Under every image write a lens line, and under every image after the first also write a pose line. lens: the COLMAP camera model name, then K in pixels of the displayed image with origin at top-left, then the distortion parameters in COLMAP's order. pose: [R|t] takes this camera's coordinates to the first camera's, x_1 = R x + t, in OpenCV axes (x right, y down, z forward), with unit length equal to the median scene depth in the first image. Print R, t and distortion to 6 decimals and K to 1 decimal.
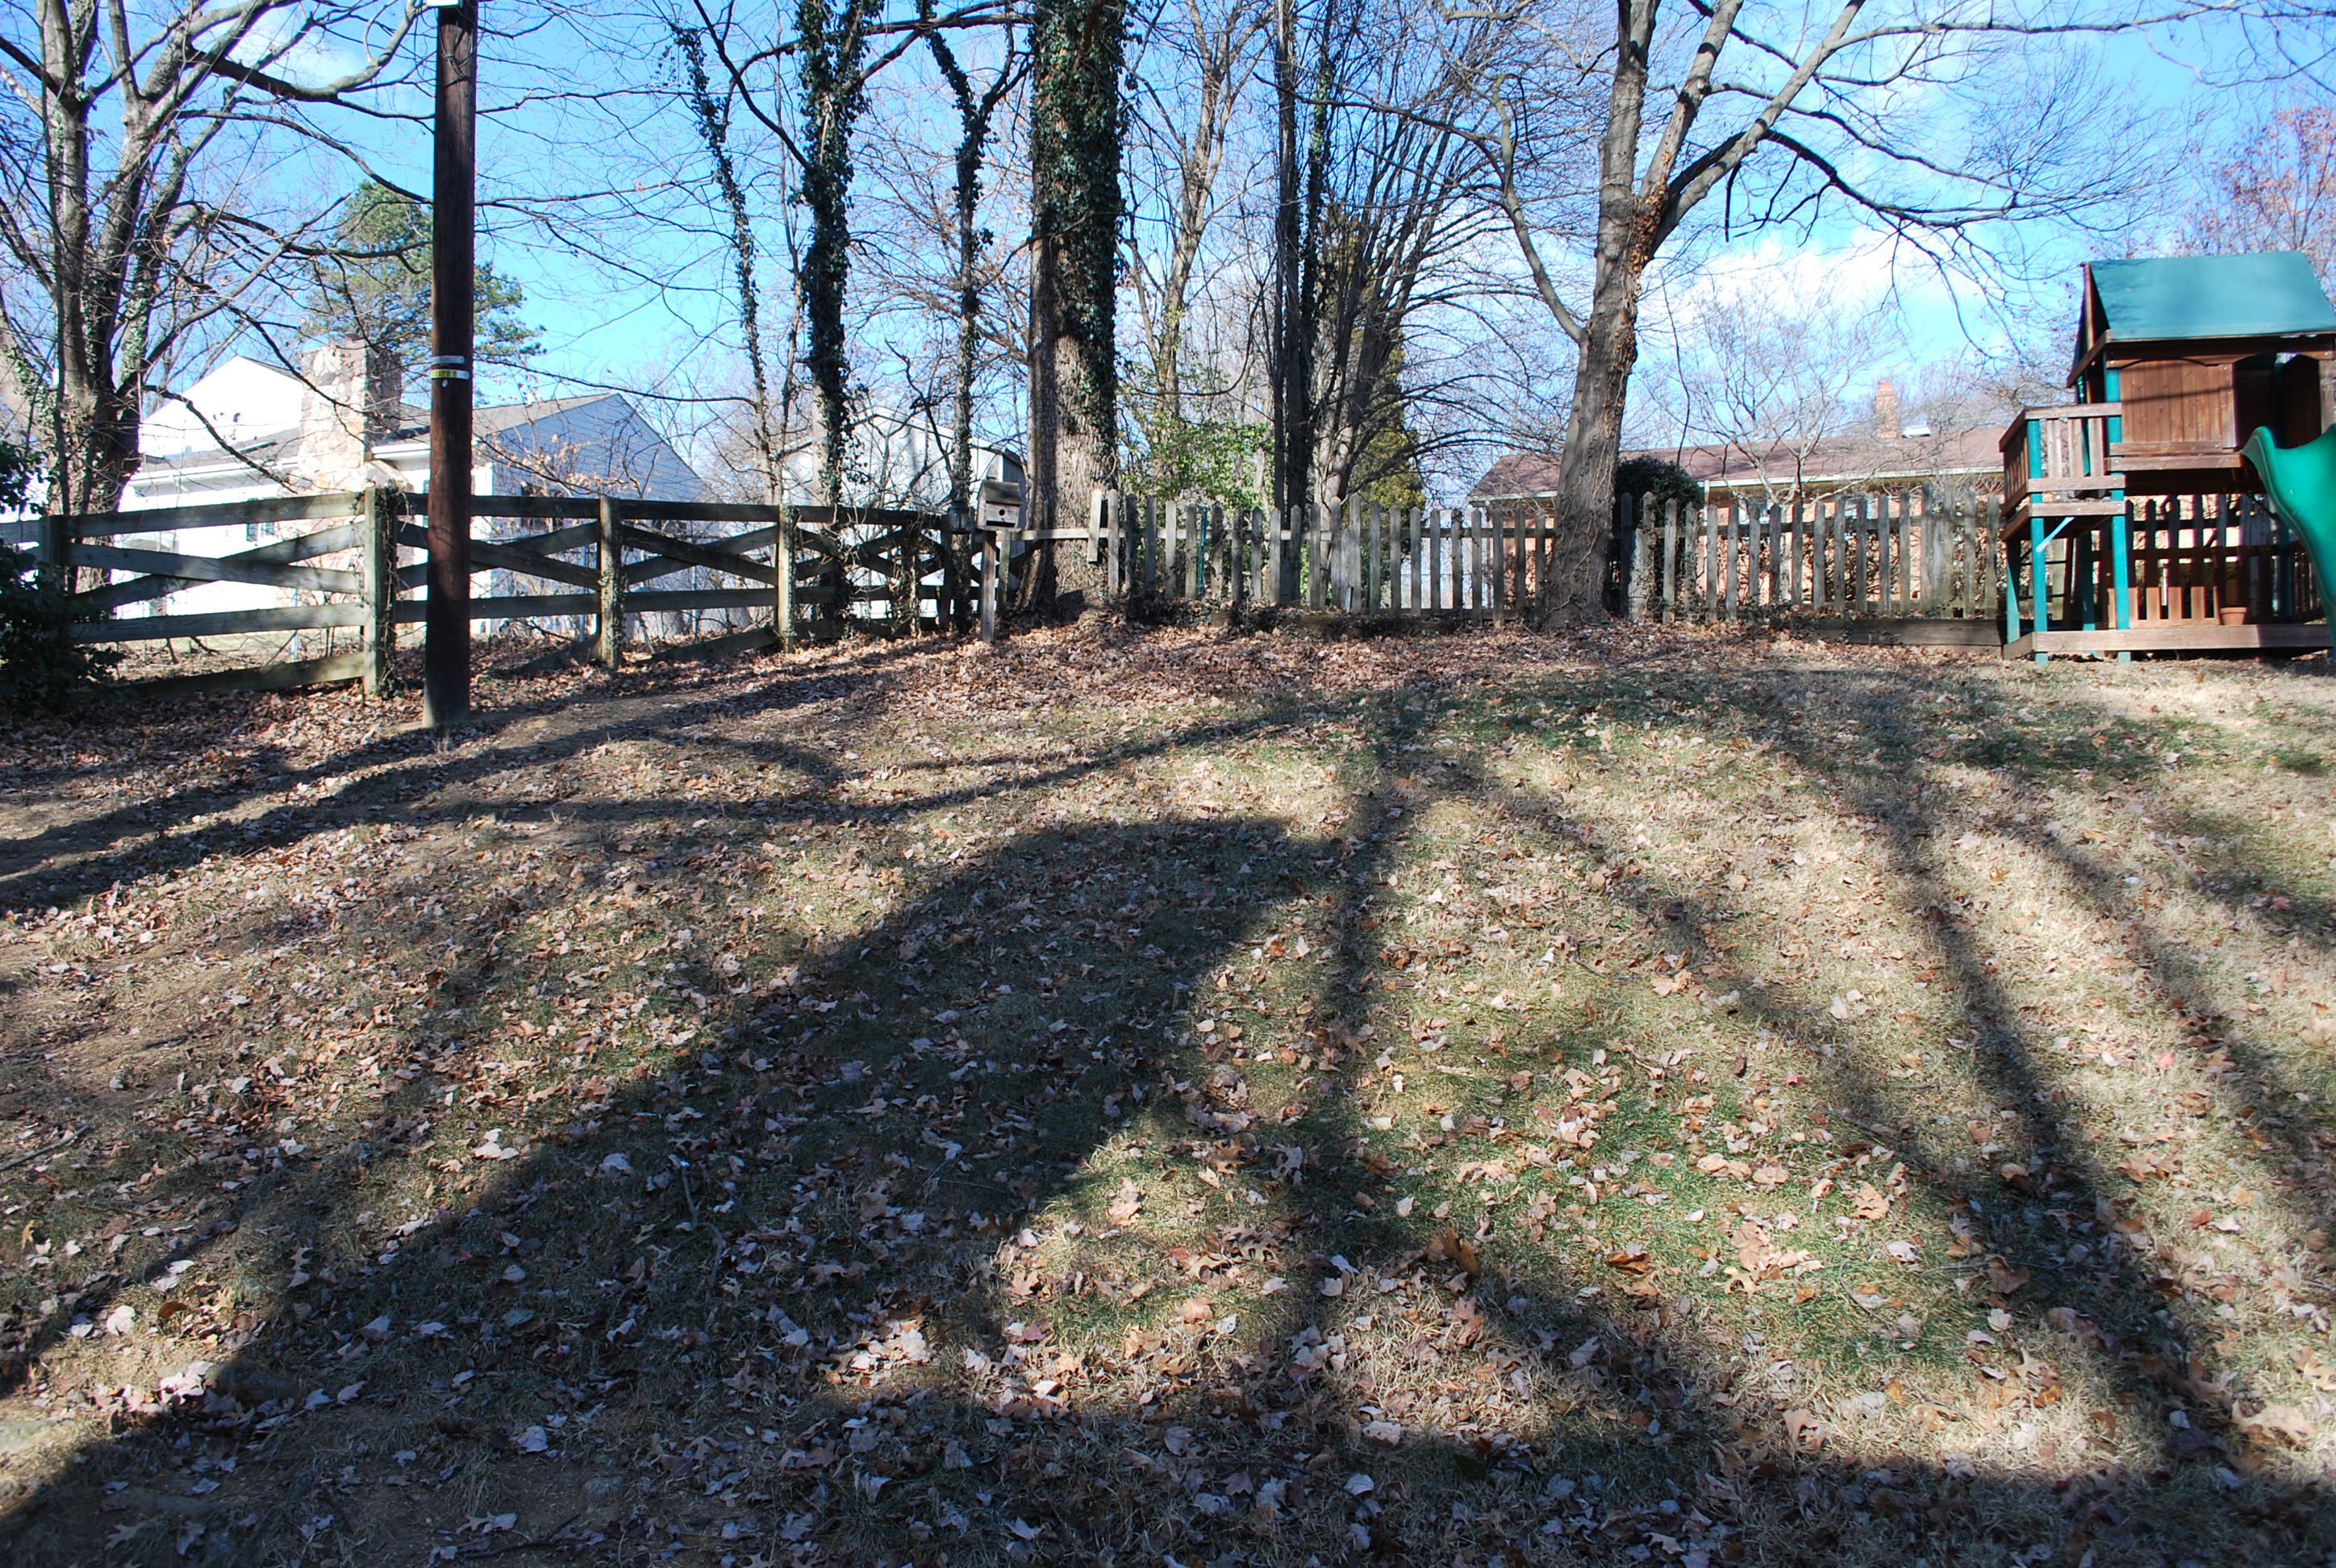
lens RADIAL K [[1868.3, 0, 1173.4], [0, 1868.3, 763.4], [0, 0, 1]] dist [-0.083616, 0.014311]
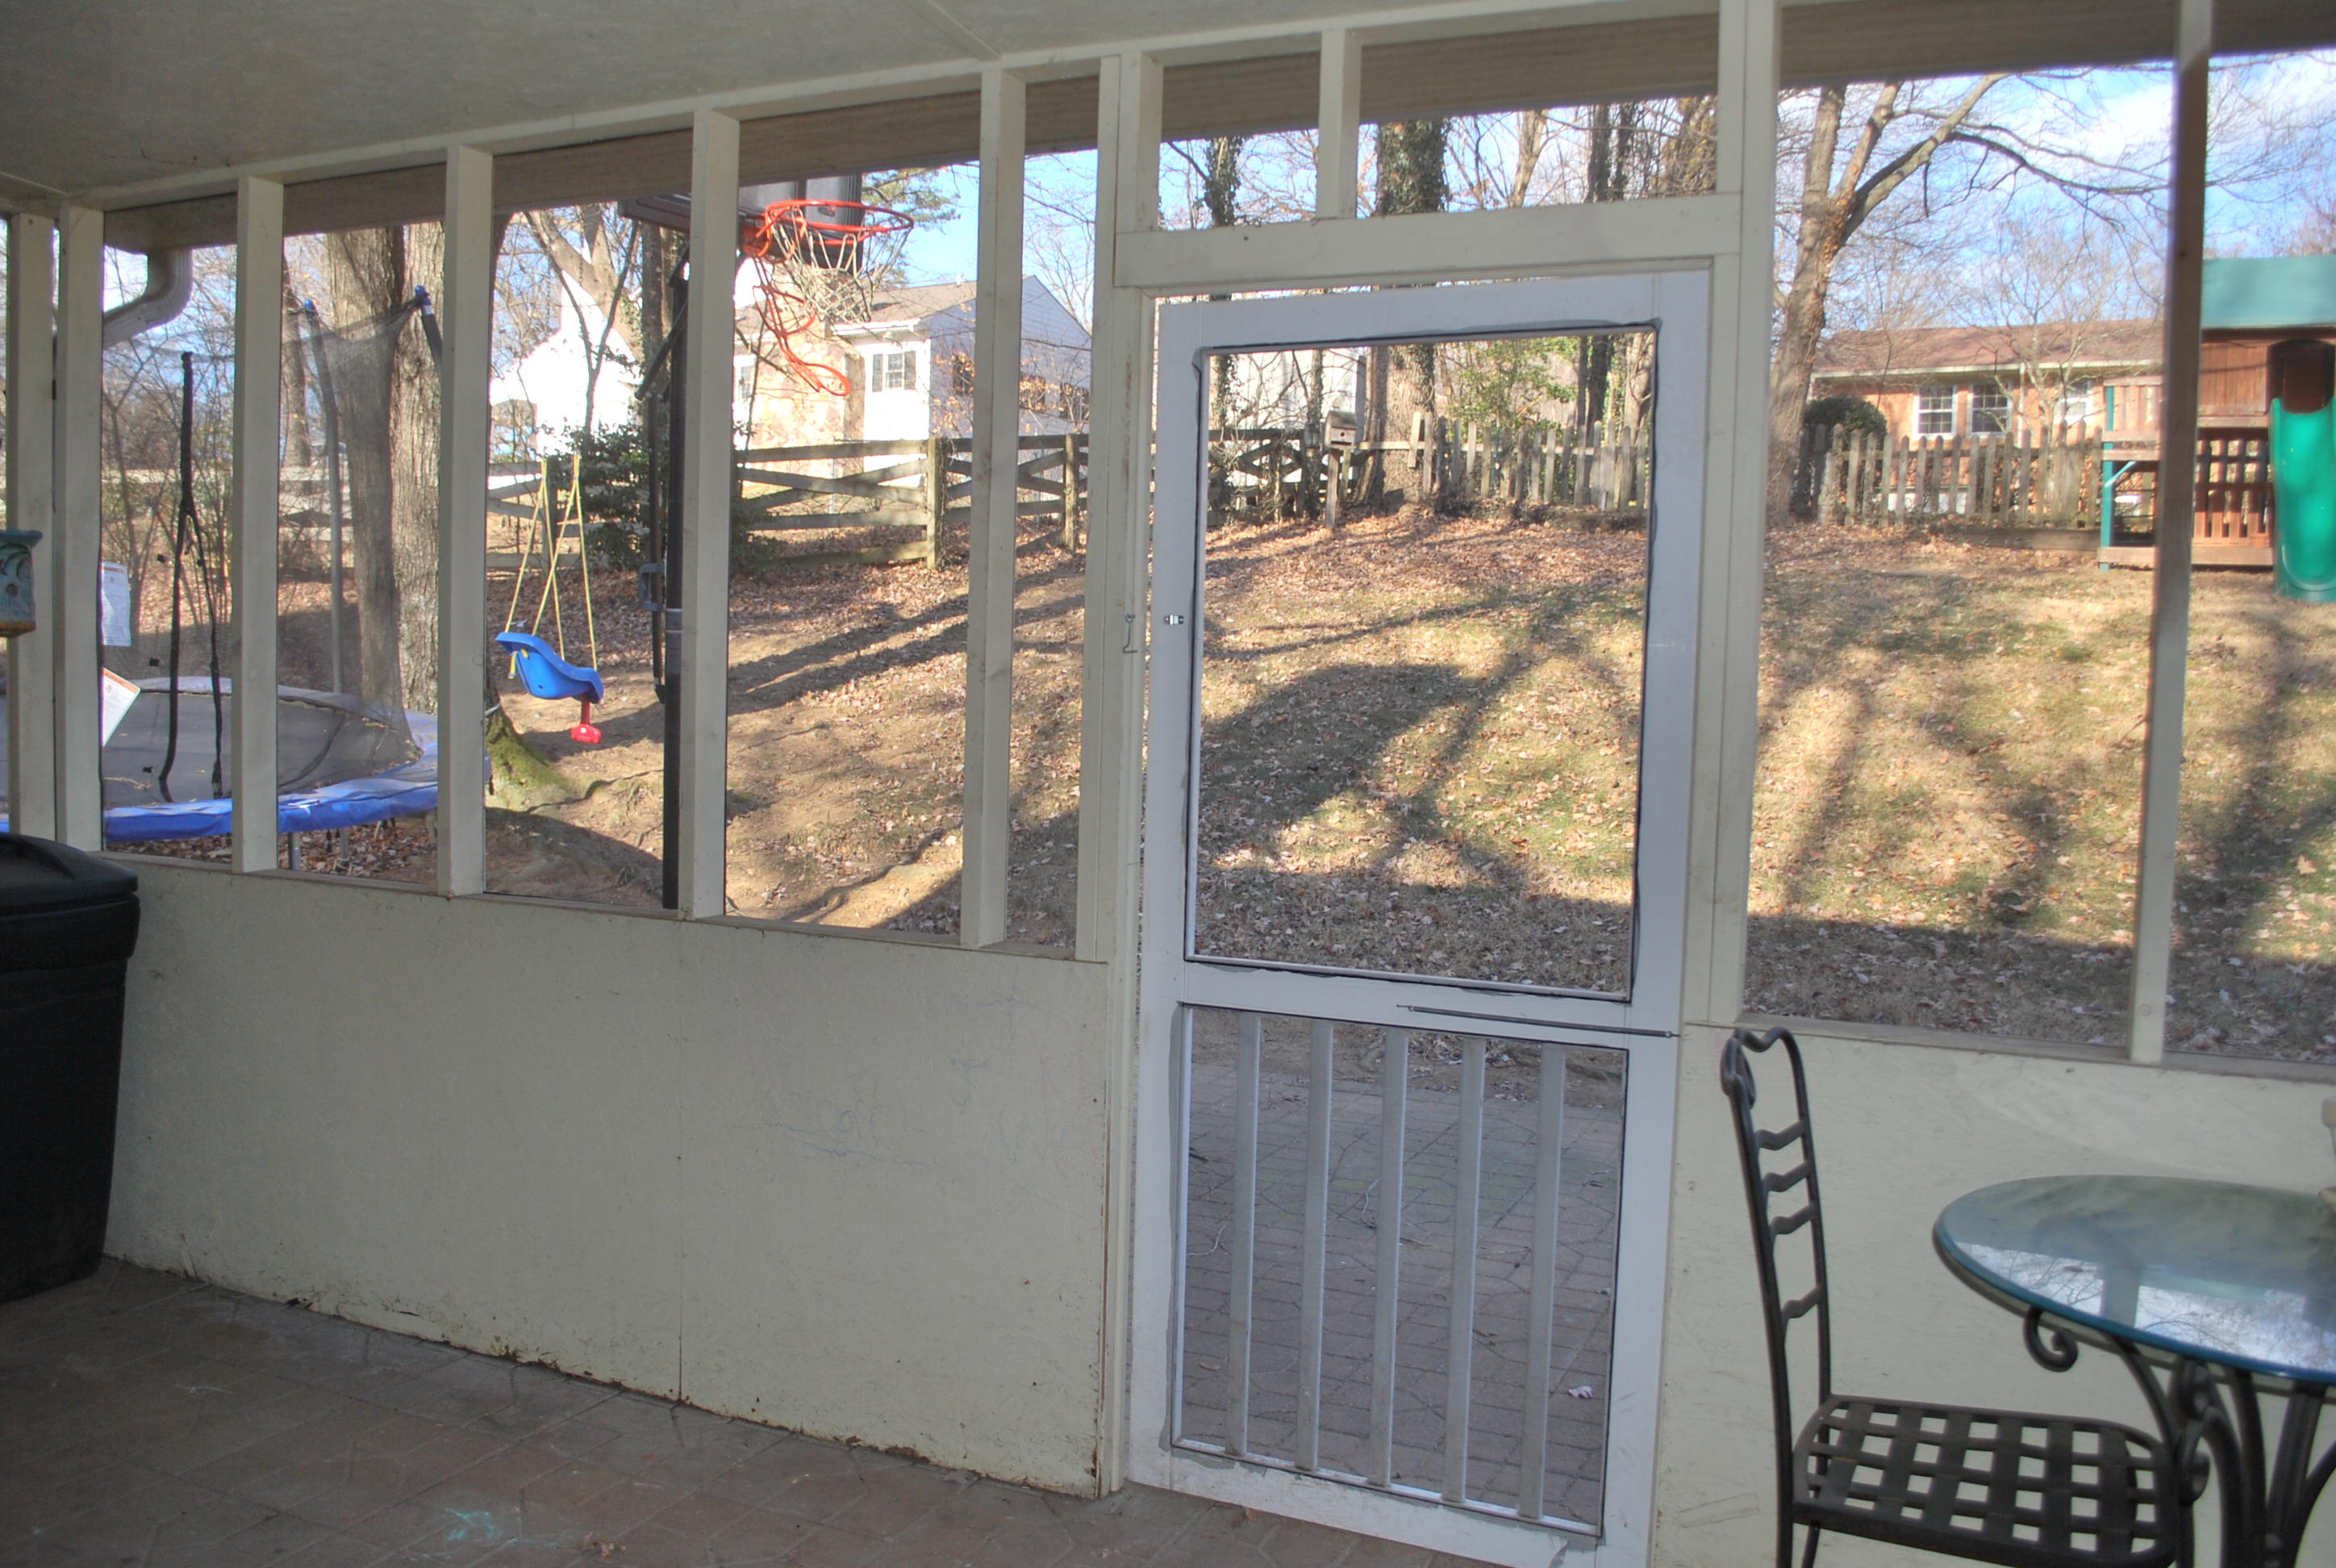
lens RADIAL K [[1868.3, 0, 1148.6], [0, 1868.3, 750.3], [0, 0, 1]] dist [-0.083616, 0.014311]
pose [[0.977163, 0.043402, -0.208010, 0.089765], [-0.026289, 0.996090, 0.084338, -0.021434], [0.210857, -0.076944, 0.974484, -0.538049]]
